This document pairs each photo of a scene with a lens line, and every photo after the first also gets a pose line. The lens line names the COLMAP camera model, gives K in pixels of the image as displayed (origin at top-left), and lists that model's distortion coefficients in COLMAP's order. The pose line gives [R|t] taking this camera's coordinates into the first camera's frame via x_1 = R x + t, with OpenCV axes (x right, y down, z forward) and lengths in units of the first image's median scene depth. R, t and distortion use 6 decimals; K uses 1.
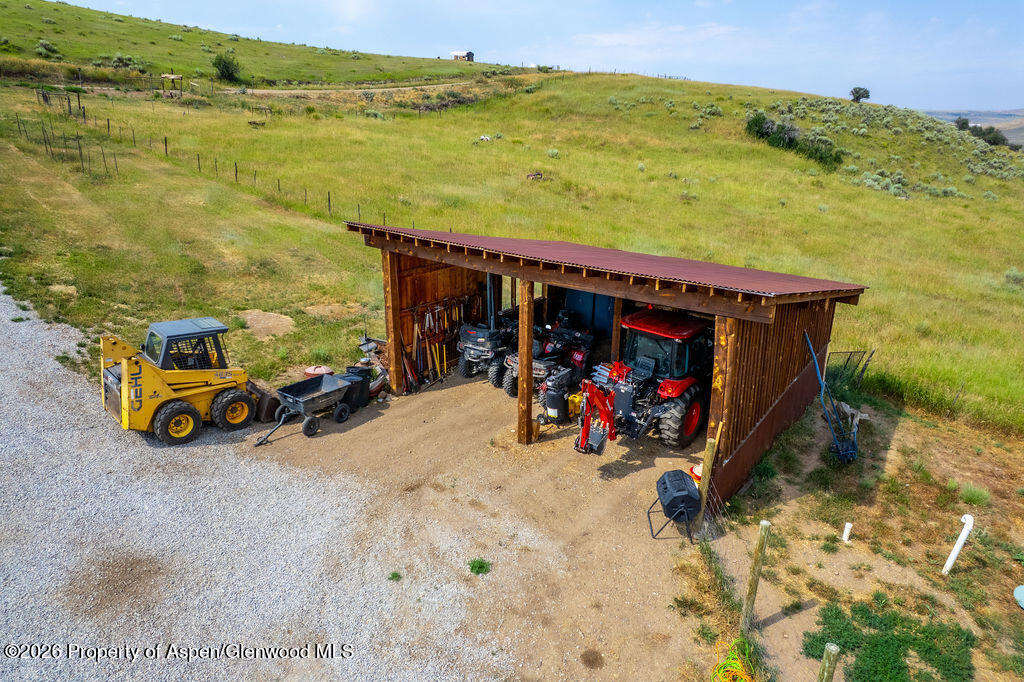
lens RADIAL K [[654.7, 0, 513.5], [0, 654.7, 341.9], [0, 0, 1]] dist [-0.077971, 0.072222]
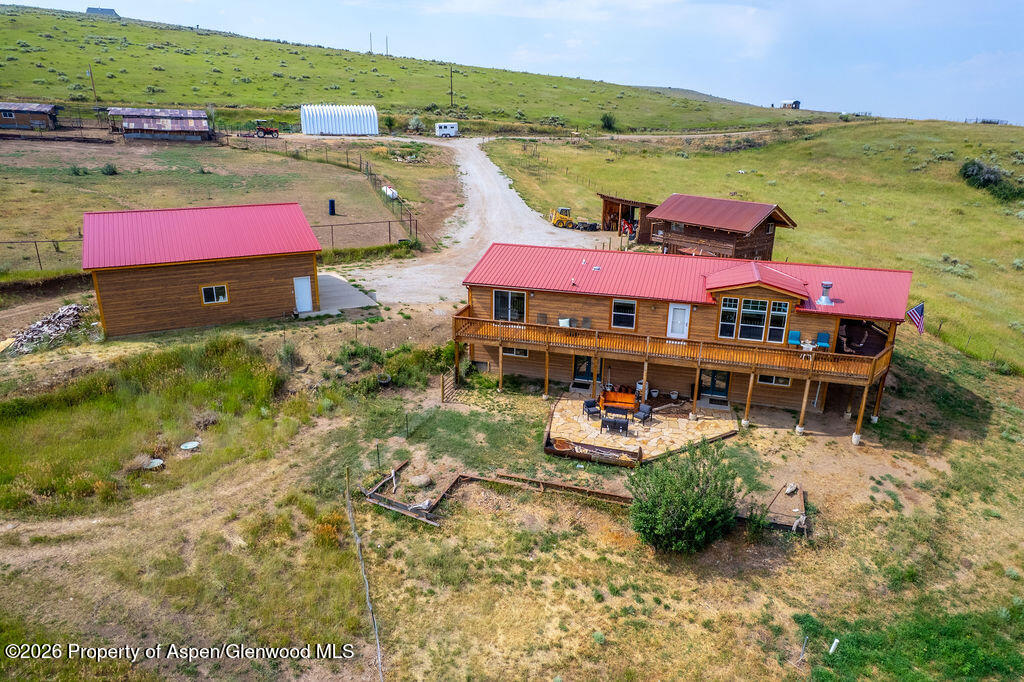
lens RADIAL K [[654.7, 0, 513.5], [0, 654.7, 341.9], [0, 0, 1]] dist [-0.077971, 0.072222]
pose [[0.848113, 0.167787, -0.502545, 0.432358], [-0.181534, 0.983141, 0.021882, 0.214746], [0.497744, 0.072671, 0.864274, -0.807039]]
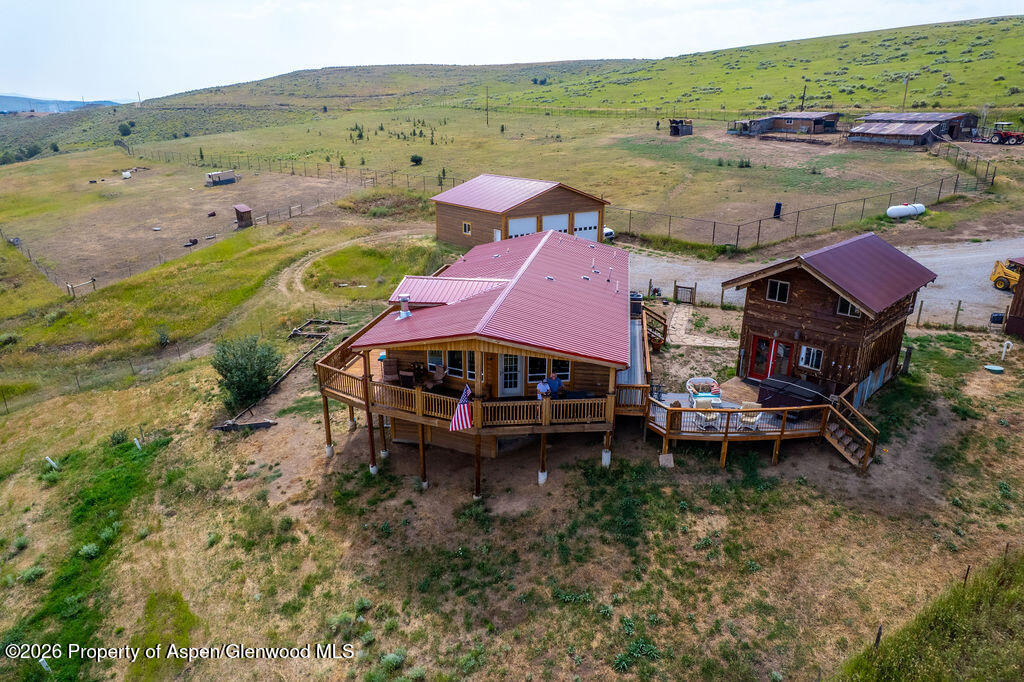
lens RADIAL K [[654.7, 0, 513.5], [0, 654.7, 341.9], [0, 0, 1]] dist [-0.077971, 0.072222]
pose [[-0.418573, 0.277483, -0.864754, 0.743923], [-0.312362, 0.850102, 0.423976, -0.052367], [0.852776, 0.447582, -0.269155, -0.042752]]
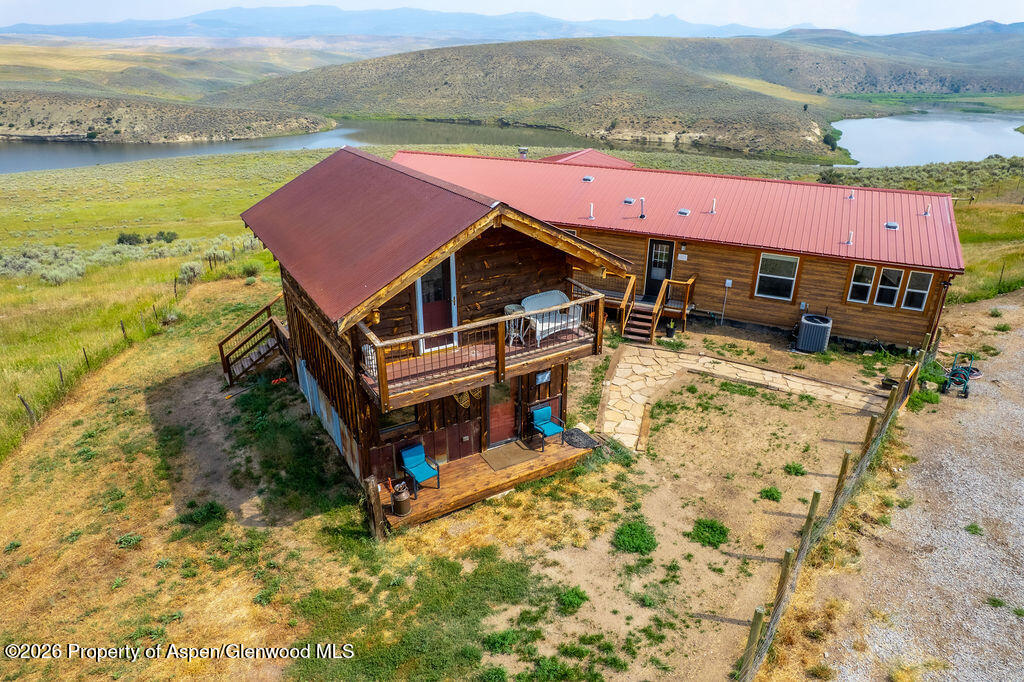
lens RADIAL K [[654.7, 0, 513.5], [0, 654.7, 341.9], [0, 0, 1]] dist [-0.077971, 0.072222]
pose [[-0.769908, -0.272083, 0.577246, 0.023456], [0.200814, 0.755305, 0.623849, -0.085327], [-0.605736, 0.596225, -0.526877, 0.147465]]
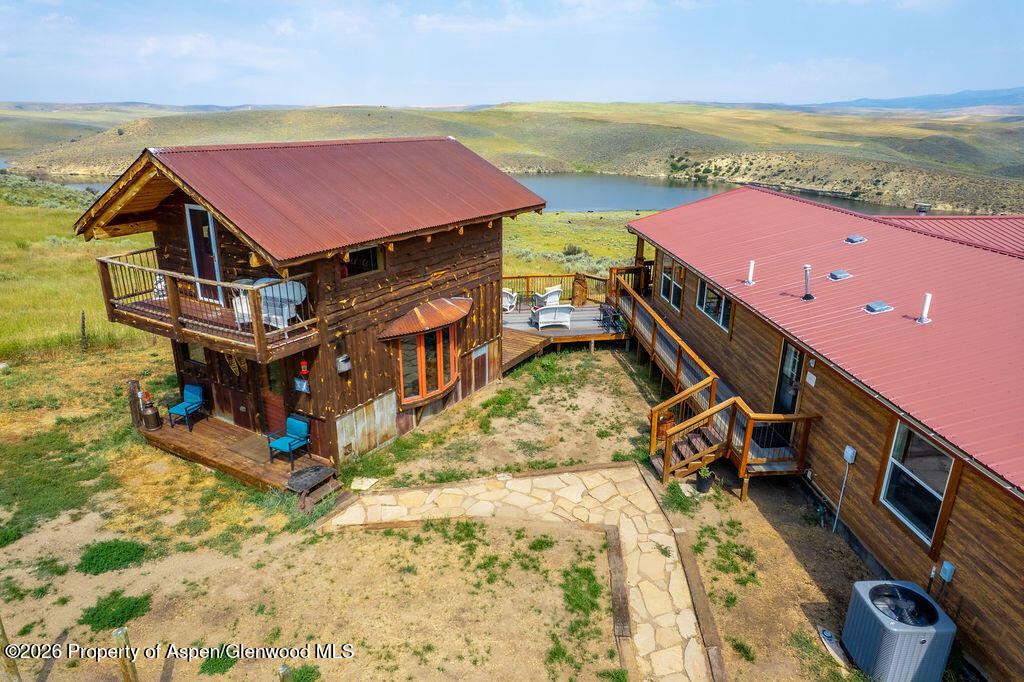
lens RADIAL K [[652.4, 0, 512.0], [0, 652.4, 341.0], [0, 0, 1]] dist [-0.070762, 0.065237]
pose [[0.195325, -0.326902, 0.924653, -0.022258], [0.321610, 0.912029, 0.254501, 0.040005], [-0.926507, 0.247667, 0.283277, -0.112879]]
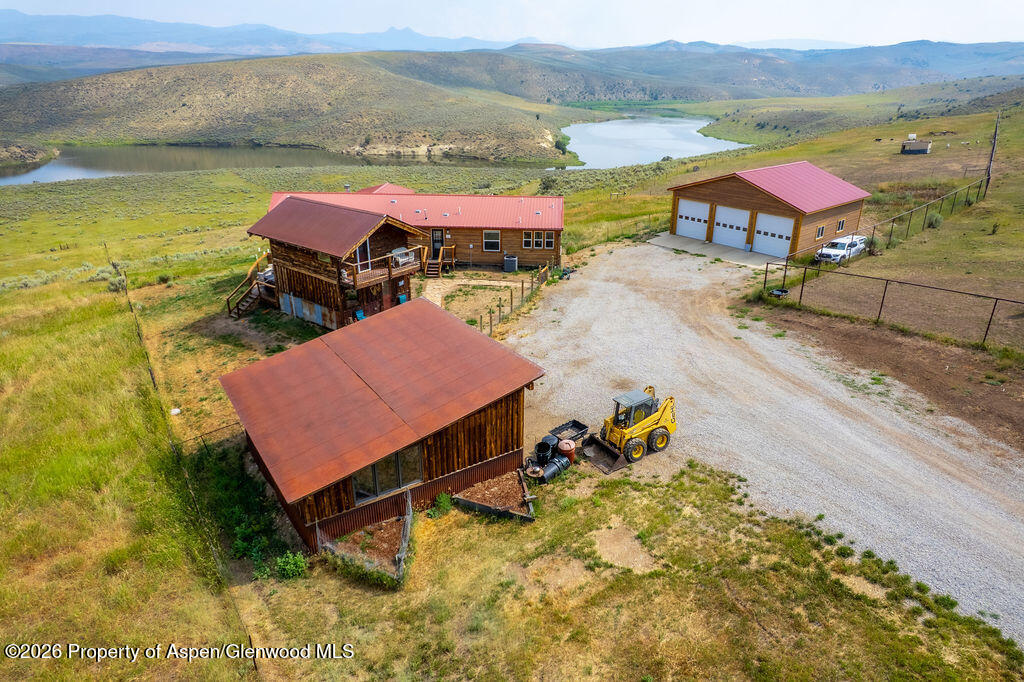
lens RADIAL K [[652.4, 0, 512.0], [0, 652.4, 341.0], [0, 0, 1]] dist [-0.070762, 0.065237]
pose [[-0.945946, -0.140615, 0.292255, -0.139675], [0.093338, 0.744965, 0.660542, -0.282903], [-0.310602, 0.652115, -0.691572, 0.459015]]
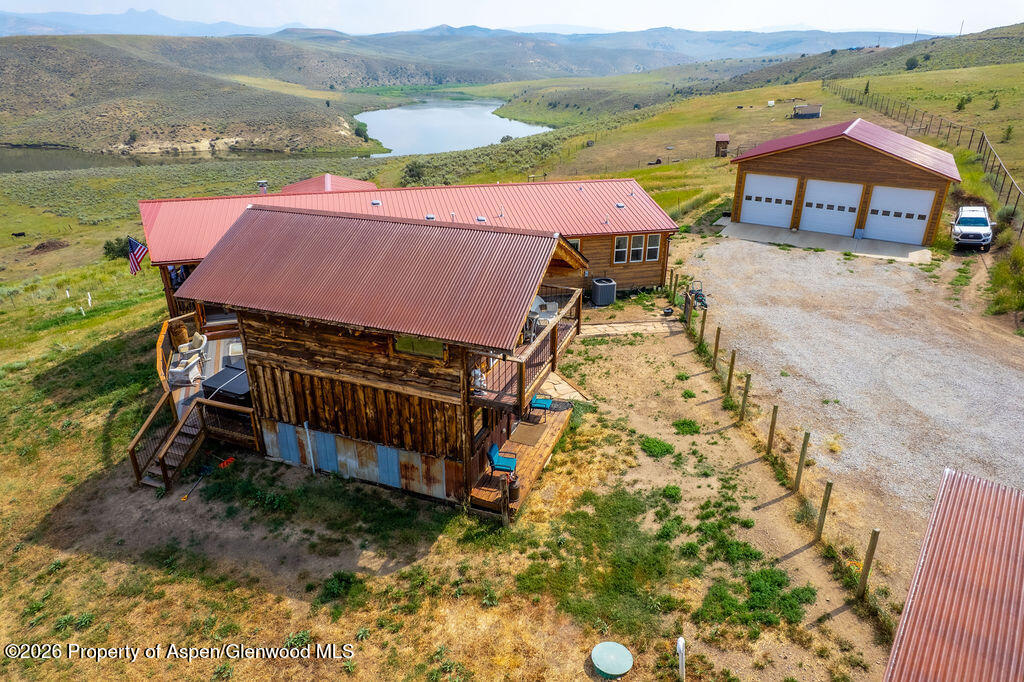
lens RADIAL K [[654.7, 0, 513.5], [0, 654.7, 341.9], [0, 0, 1]] dist [-0.077971, 0.072222]
pose [[-0.999843, -0.017410, 0.003232, 0.164028], [-0.010432, 0.726636, 0.686943, -0.140850], [-0.014308, 0.686802, -0.726704, 0.237876]]
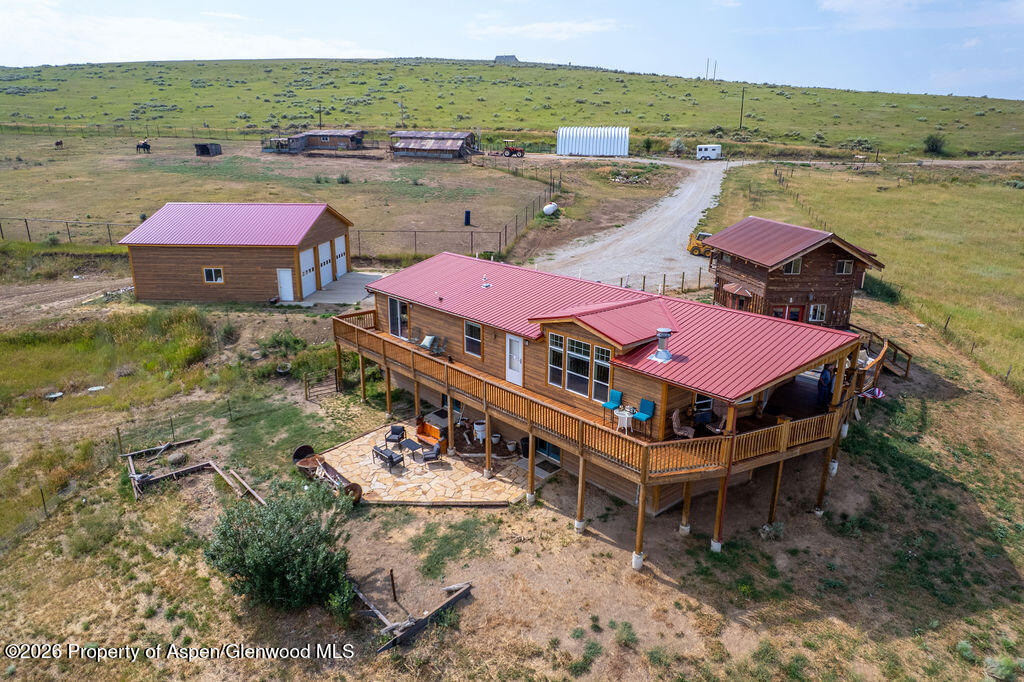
lens RADIAL K [[654.7, 0, 513.5], [0, 654.7, 341.9], [0, 0, 1]] dist [-0.077971, 0.072222]
pose [[0.440997, 0.245727, -0.863215, 0.653618], [-0.304504, 0.945707, 0.113646, 0.125251], [0.844275, 0.212735, 0.491879, -0.488495]]
